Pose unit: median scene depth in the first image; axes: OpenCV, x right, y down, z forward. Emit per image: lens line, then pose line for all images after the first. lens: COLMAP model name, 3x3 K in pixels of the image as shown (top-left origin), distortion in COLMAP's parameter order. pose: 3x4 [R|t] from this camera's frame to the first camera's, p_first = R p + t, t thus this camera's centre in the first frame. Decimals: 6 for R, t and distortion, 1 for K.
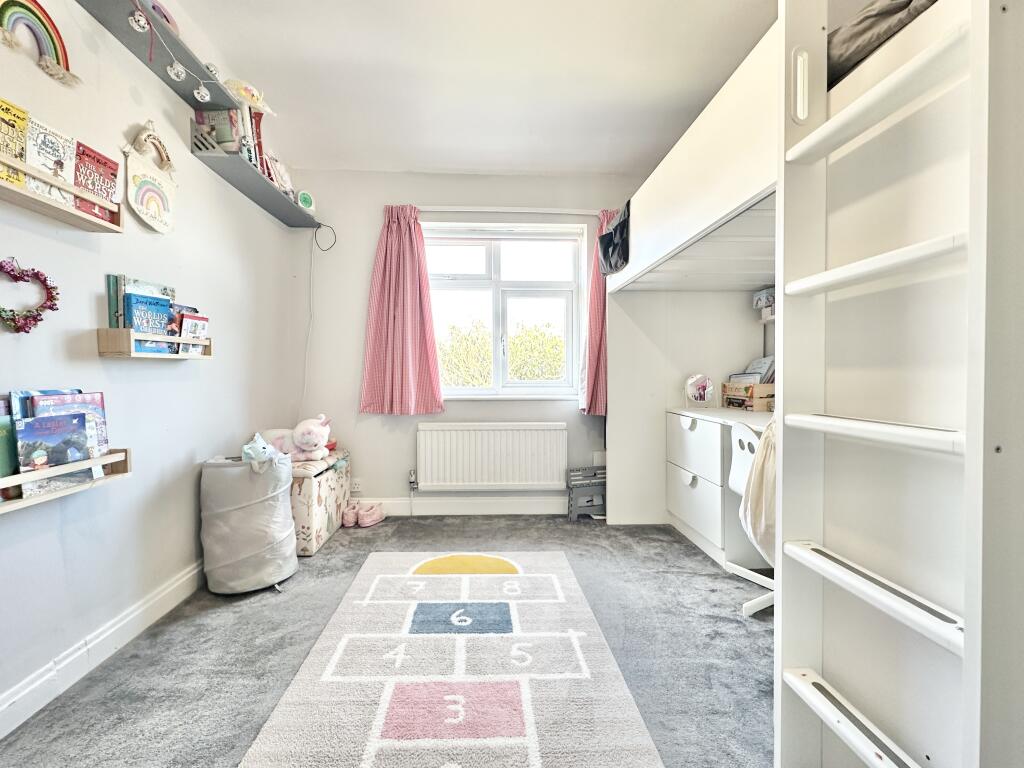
lens RADIAL K [[421.0, 0, 501.9], [0, 421.0, 383.4], [0, 0, 1]] dist [-0.001213, 0.000050]
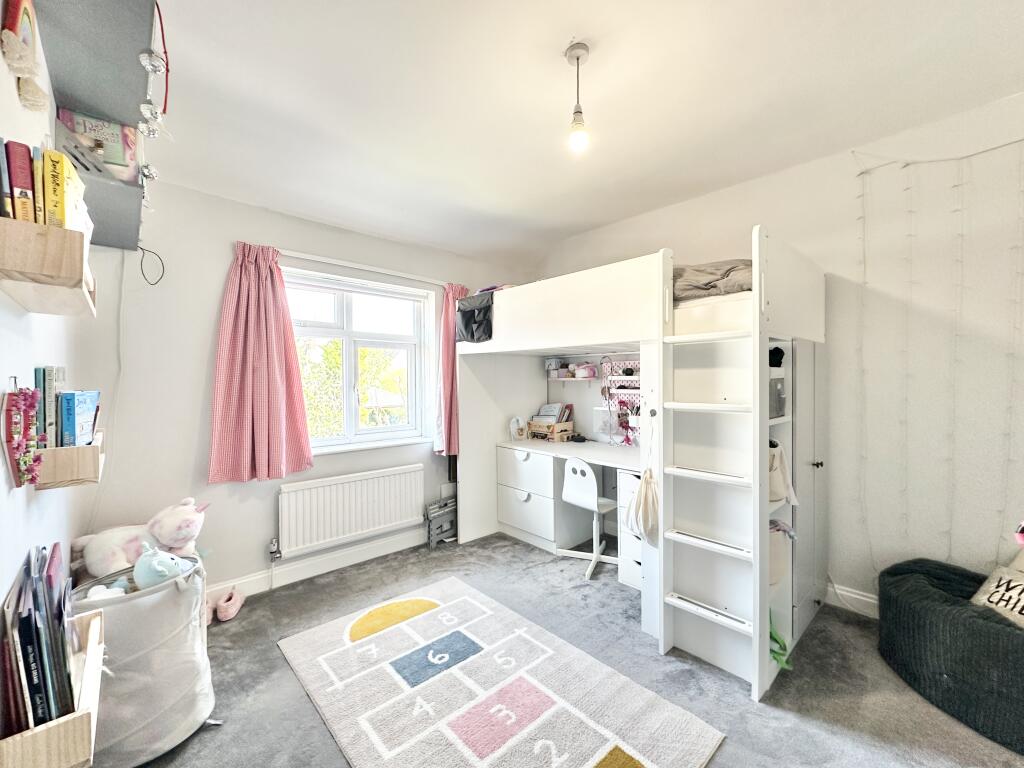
lens RADIAL K [[421.0, 0, 501.9], [0, 421.0, 383.4], [0, 0, 1]] dist [-0.001213, 0.000050]
pose [[0.762695, -0.008422, 0.646704, -0.511086], [0.015021, 0.999876, -0.004694, -0.140401], [-0.646584, 0.013294, 0.762727, -0.013109]]
